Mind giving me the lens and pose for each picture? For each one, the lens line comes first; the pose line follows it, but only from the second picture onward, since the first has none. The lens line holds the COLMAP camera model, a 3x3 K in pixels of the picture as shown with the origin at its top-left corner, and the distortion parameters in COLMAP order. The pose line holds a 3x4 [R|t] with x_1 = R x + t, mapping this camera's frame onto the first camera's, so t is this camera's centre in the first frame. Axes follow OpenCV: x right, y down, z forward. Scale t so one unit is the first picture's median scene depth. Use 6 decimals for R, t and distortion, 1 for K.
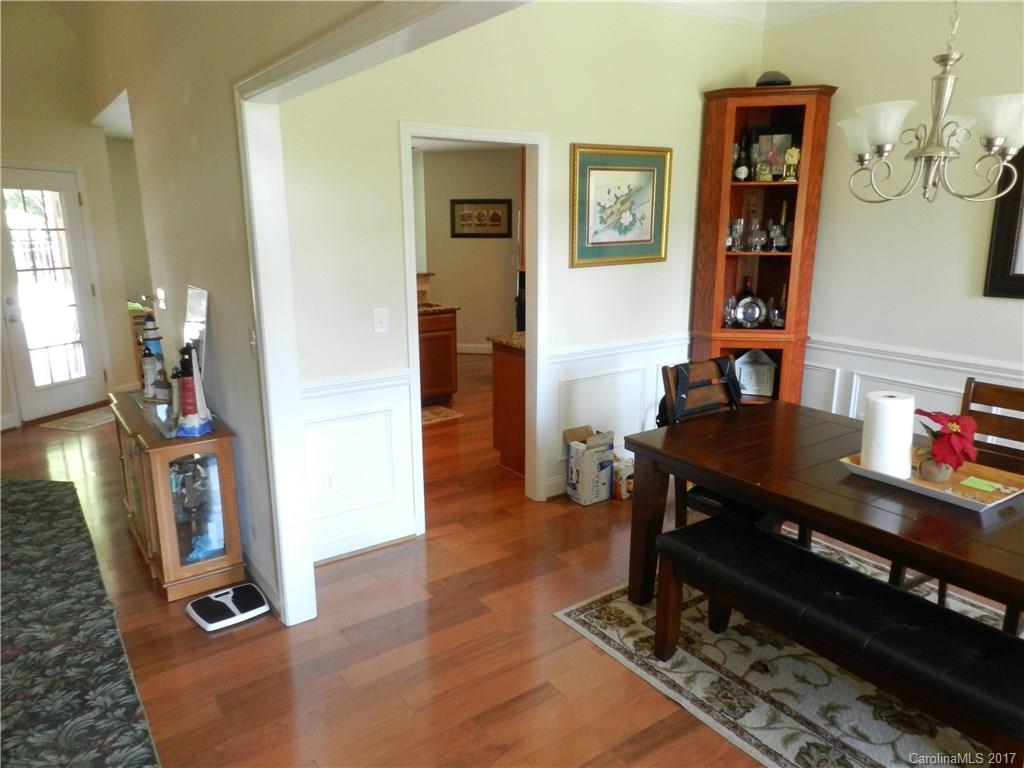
lens RADIAL K [[702.9, 0, 516.6], [0, 702.9, 385.9], [0, 0, 1]] dist [0.029801, -0.005606]
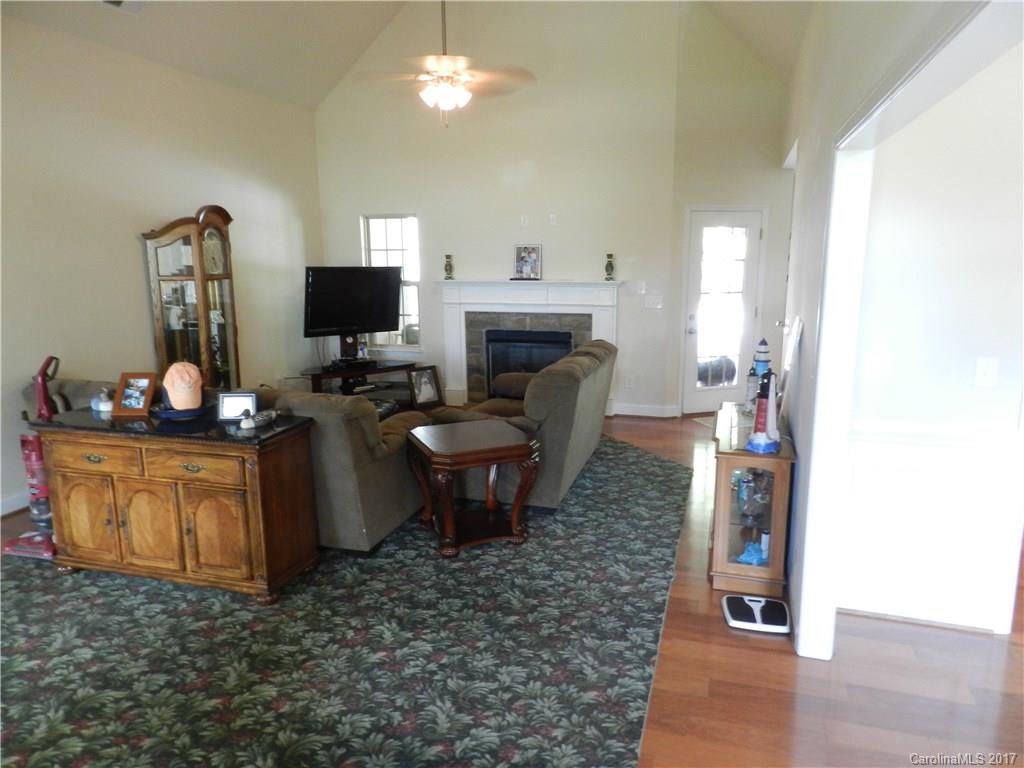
lens RADIAL K [[702.9, 0, 516.6], [0, 702.9, 385.9], [0, 0, 1]] dist [0.029801, -0.005606]
pose [[0.607071, 0.153104, -0.779759, 0.171624], [-0.178316, 0.982486, 0.054084, -0.024742], [0.774383, 0.106211, 0.623740, 0.005520]]
